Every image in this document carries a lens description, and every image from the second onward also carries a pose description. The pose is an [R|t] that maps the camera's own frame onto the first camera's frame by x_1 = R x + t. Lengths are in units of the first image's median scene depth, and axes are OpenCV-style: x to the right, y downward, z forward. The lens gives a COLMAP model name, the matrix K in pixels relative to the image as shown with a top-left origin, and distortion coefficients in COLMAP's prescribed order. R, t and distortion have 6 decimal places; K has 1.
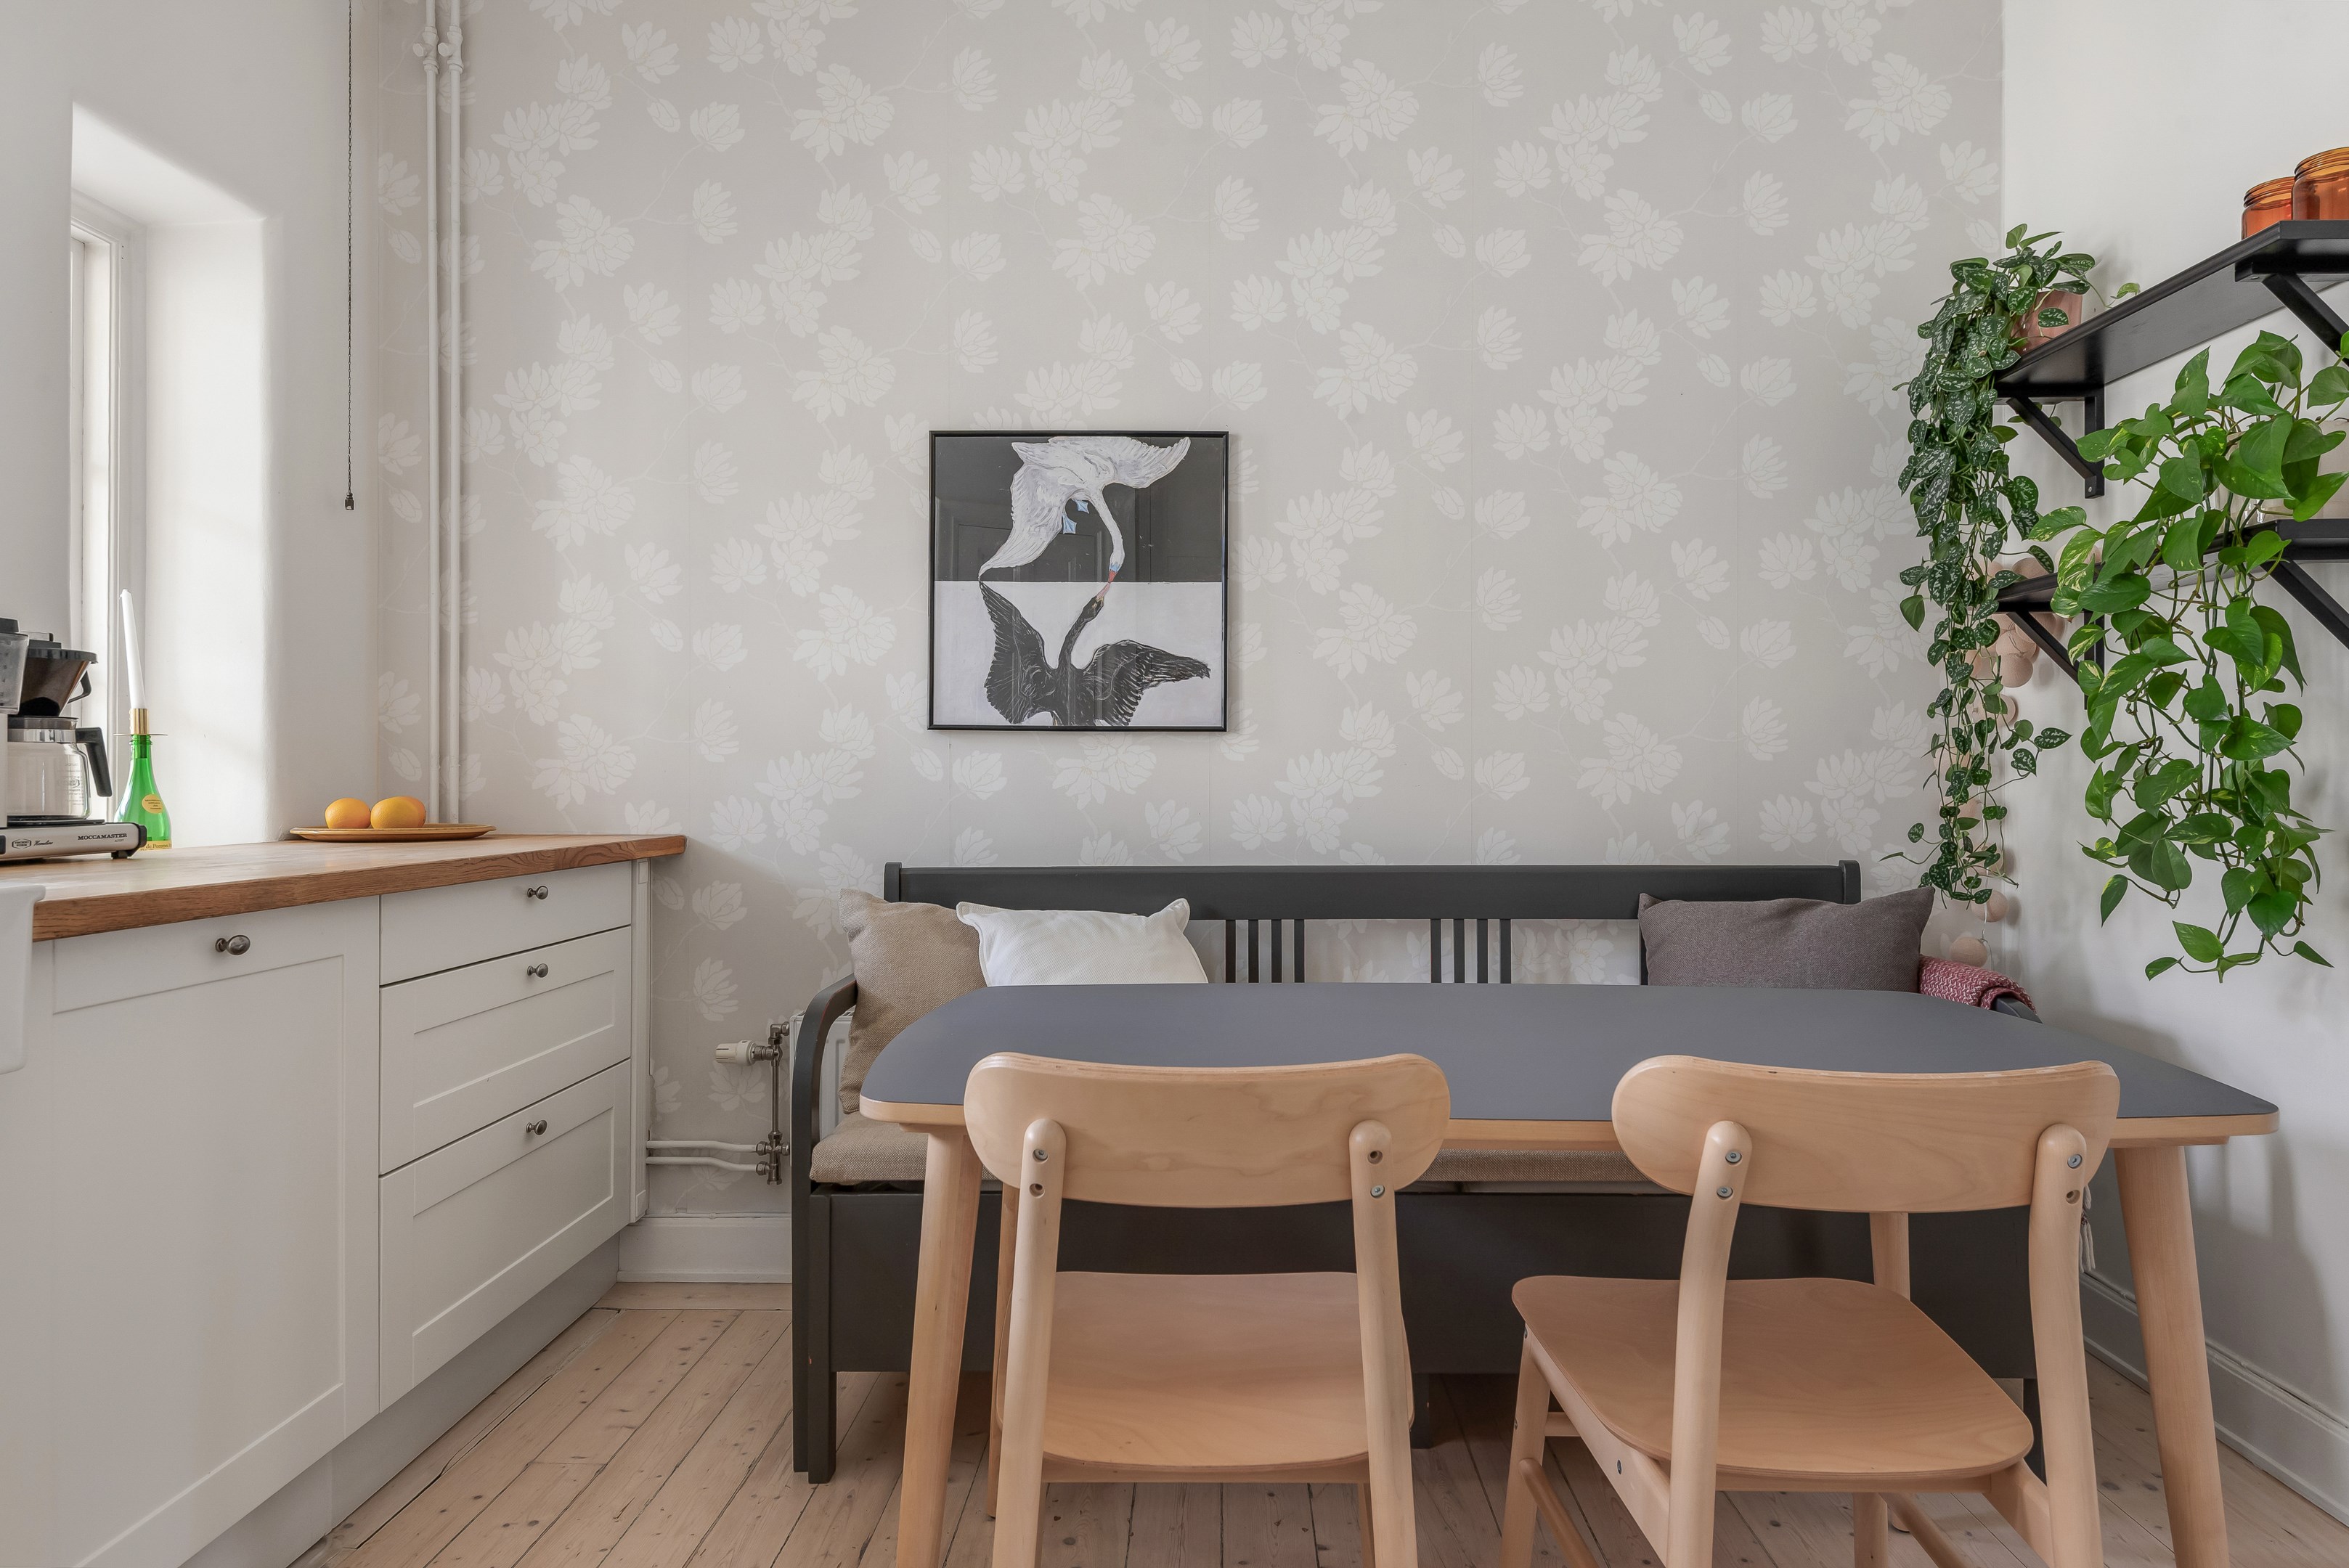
lens RADIAL K [[1354.5, 0, 1185.1], [0, 1354.5, 782.1], [0, 0, 1]] dist [0.013873, -0.002953]
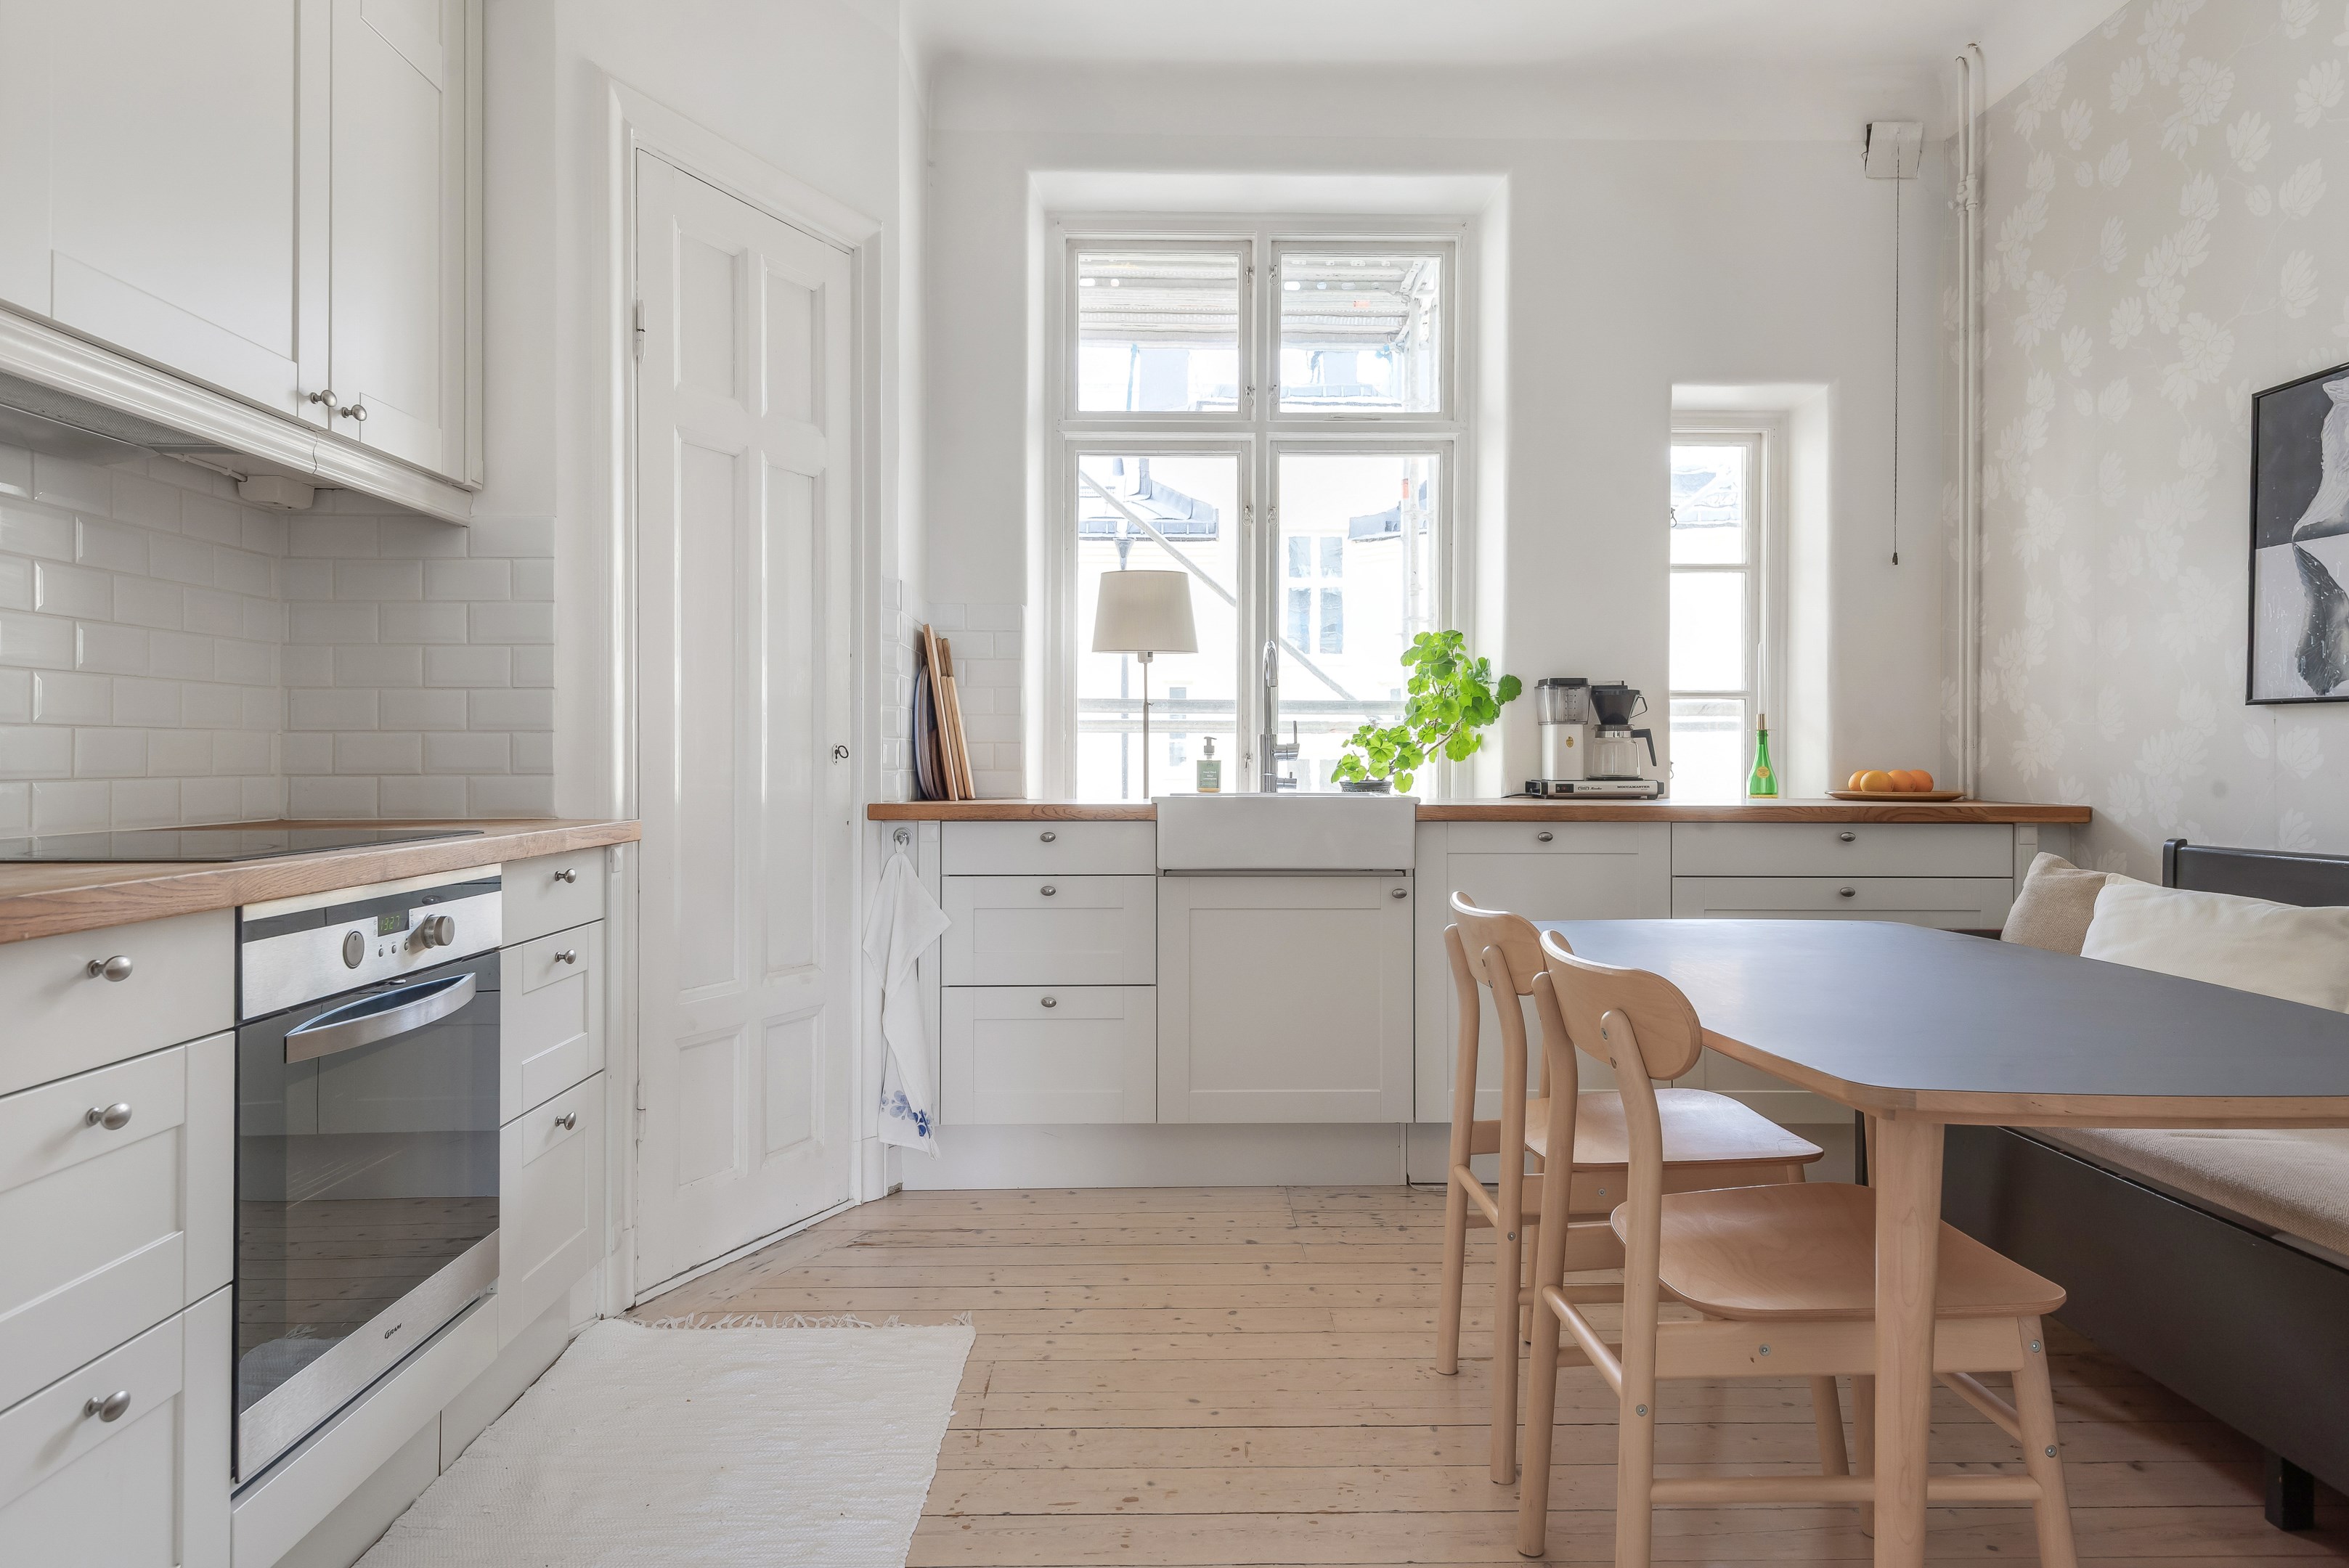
lens RADIAL K [[1423.0, 0, 1178.3], [0, 1423.0, 762.3], [0, 0, 1]] dist [0.016695, -0.014090]
pose [[0.040889, 0.001063, -0.999163, 0.794225], [-0.006786, 0.999977, 0.000786, 0.006241], [0.999141, 0.006748, 0.040895, 0.199764]]
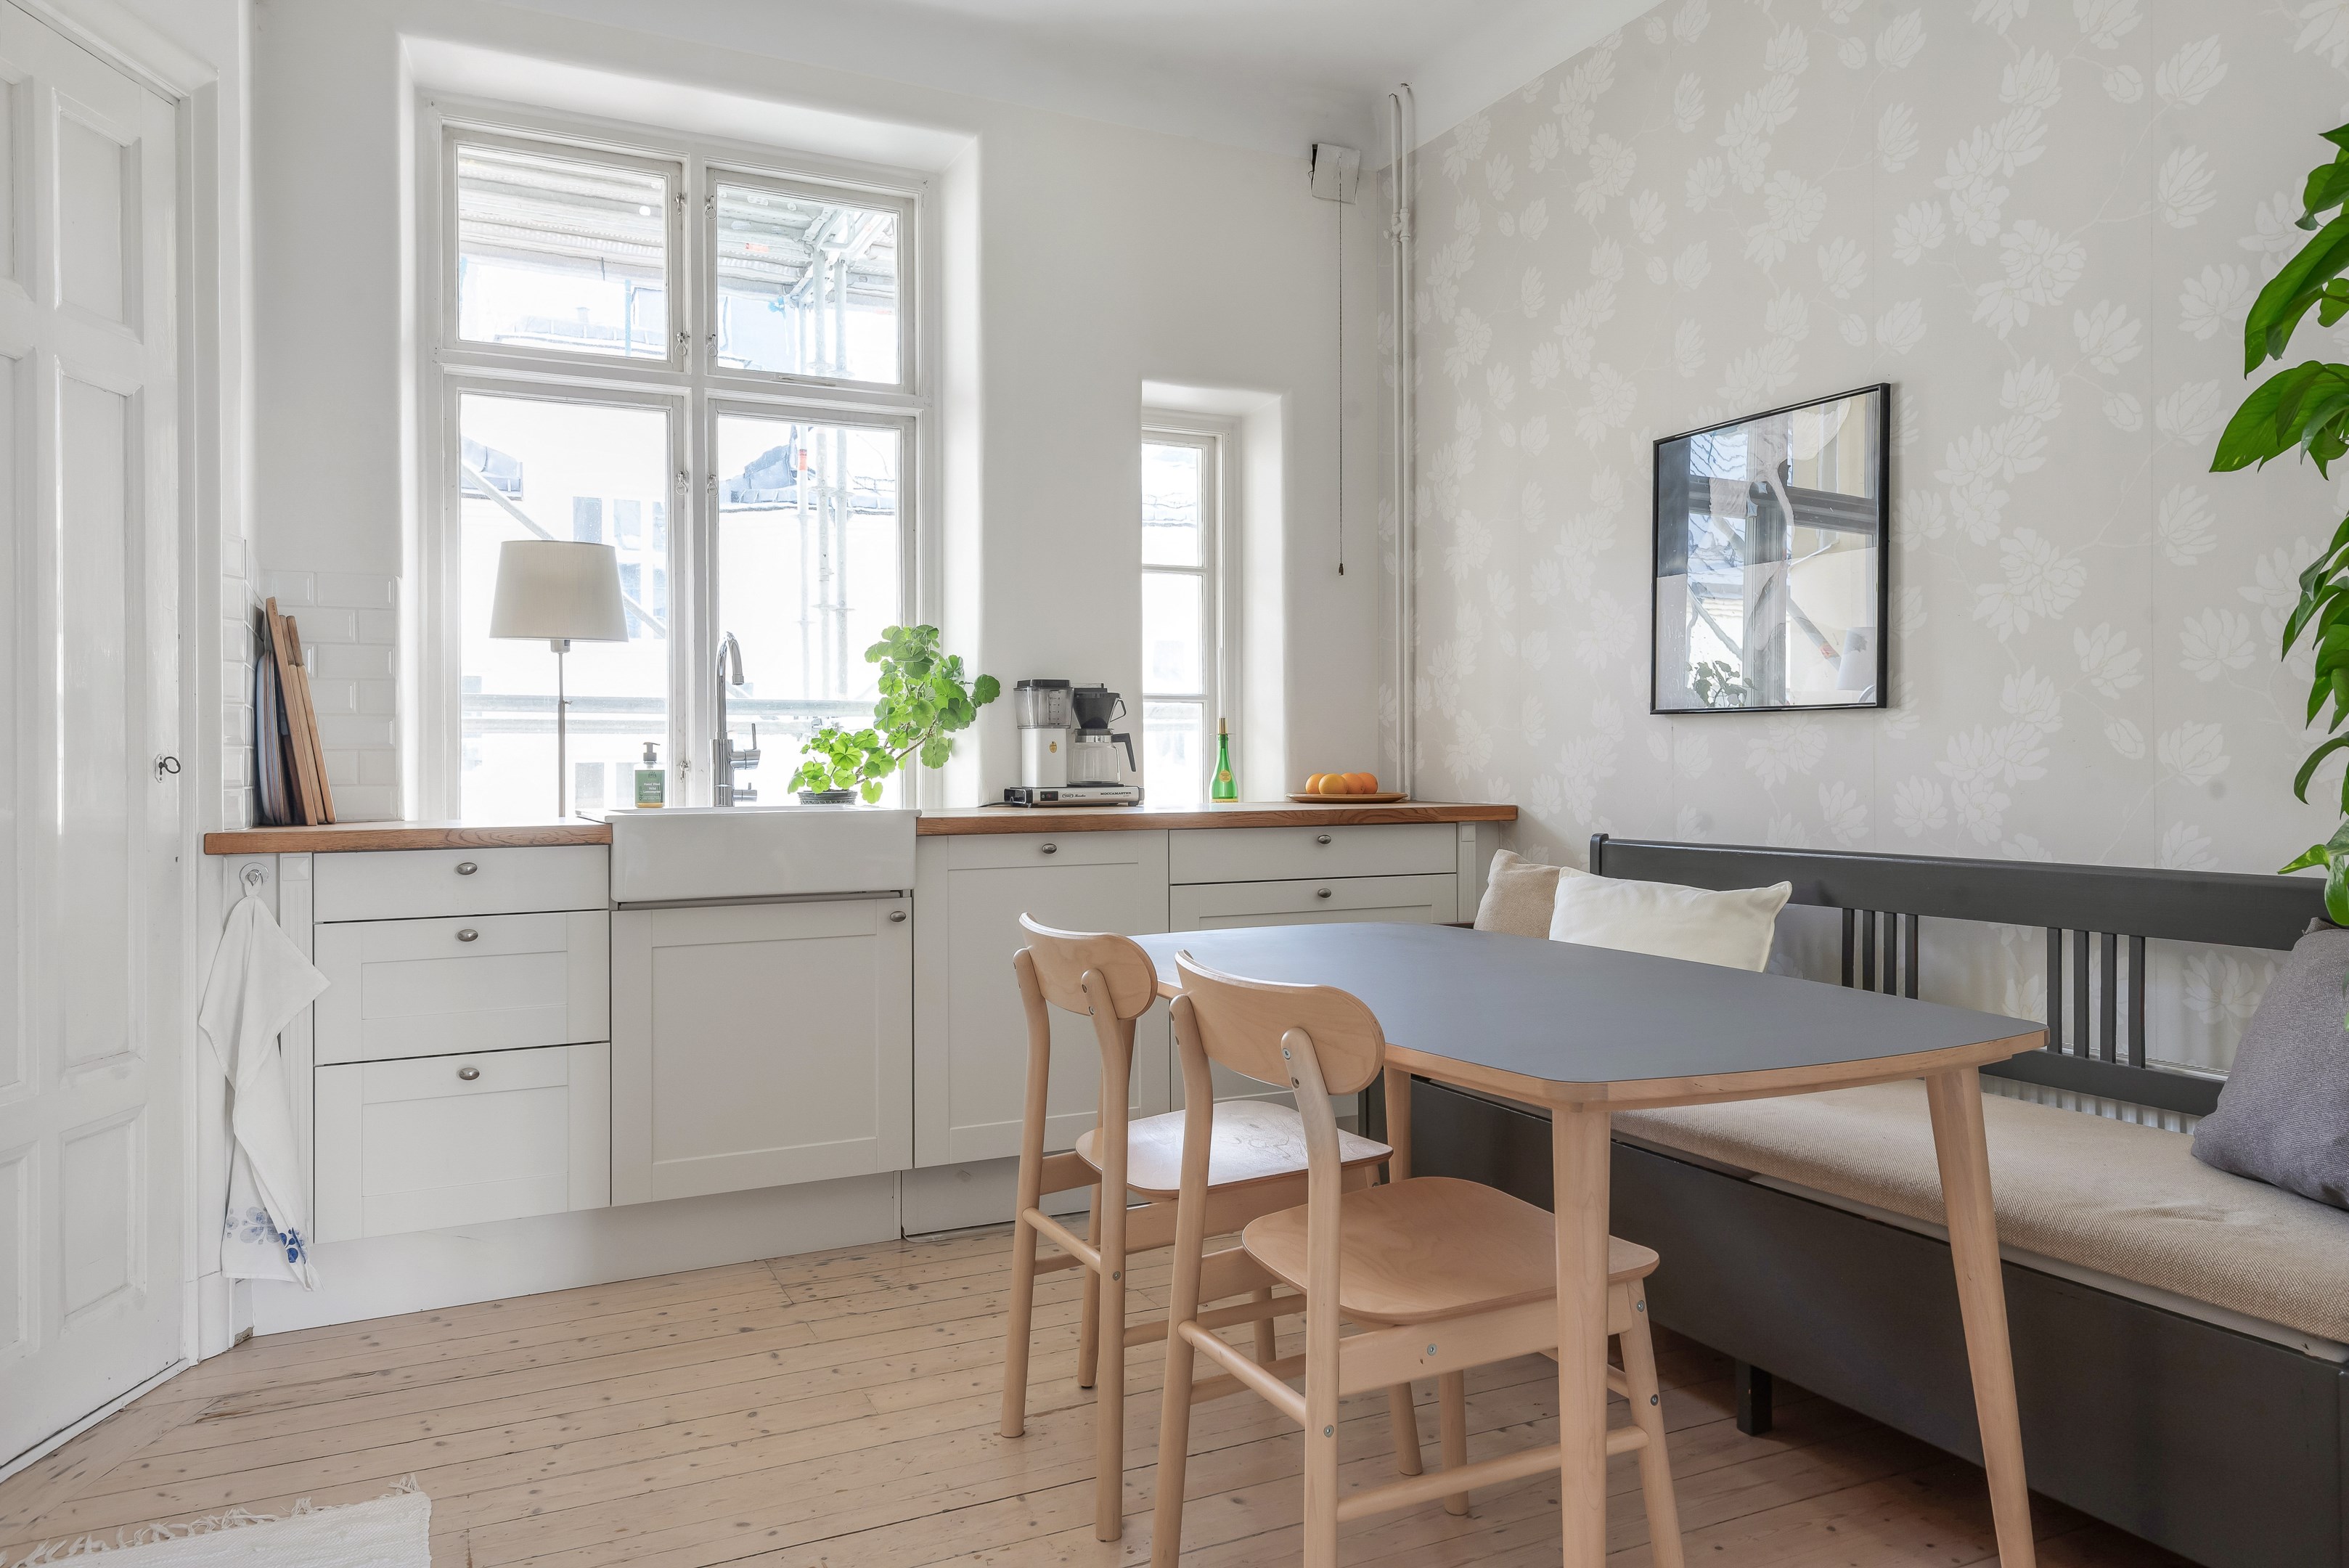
lens RADIAL K [[1565.3, 0, 1171.9], [0, 1565.3, 759.8], [0, 0, 1]] dist [0.026898, -0.021061]
pose [[0.455447, -0.002652, -0.890259, 0.761225], [0.001445, 0.999996, -0.002240, -0.000043], [0.890262, -0.000267, 0.455449, 0.078374]]
